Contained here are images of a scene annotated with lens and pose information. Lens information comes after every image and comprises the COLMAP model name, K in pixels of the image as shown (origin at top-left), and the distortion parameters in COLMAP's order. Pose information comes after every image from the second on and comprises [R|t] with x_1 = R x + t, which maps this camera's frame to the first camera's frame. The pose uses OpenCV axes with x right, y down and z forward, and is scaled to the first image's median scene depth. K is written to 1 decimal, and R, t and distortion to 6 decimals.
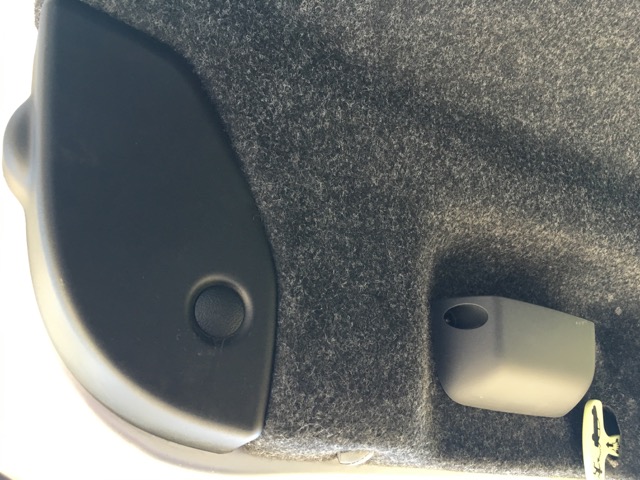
lens RADIAL K [[562.2, 0, 320.0], [0, 562.2, 240.0], [0, 0, 1]] dist [0.084080, -0.139651]
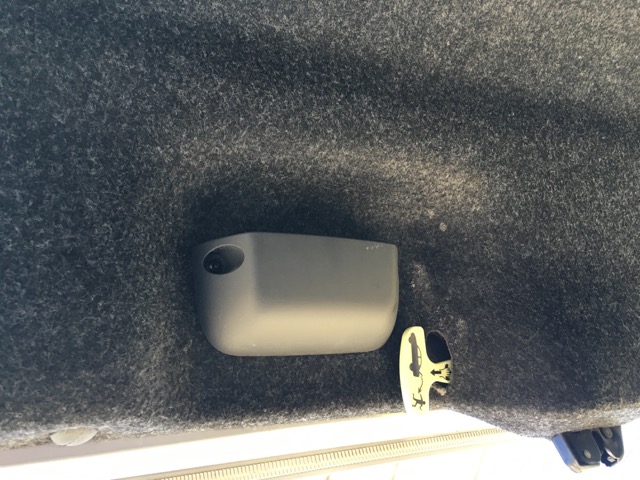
lens RADIAL K [[562.2, 0, 320.0], [0, 562.2, 240.0], [0, 0, 1]] dist [0.084080, -0.139651]
pose [[0.990441, -0.137857, -0.004692, 0.396972], [0.137722, 0.986427, 0.089409, 0.044368], [-0.007697, -0.089200, 0.995984, 0.115615]]
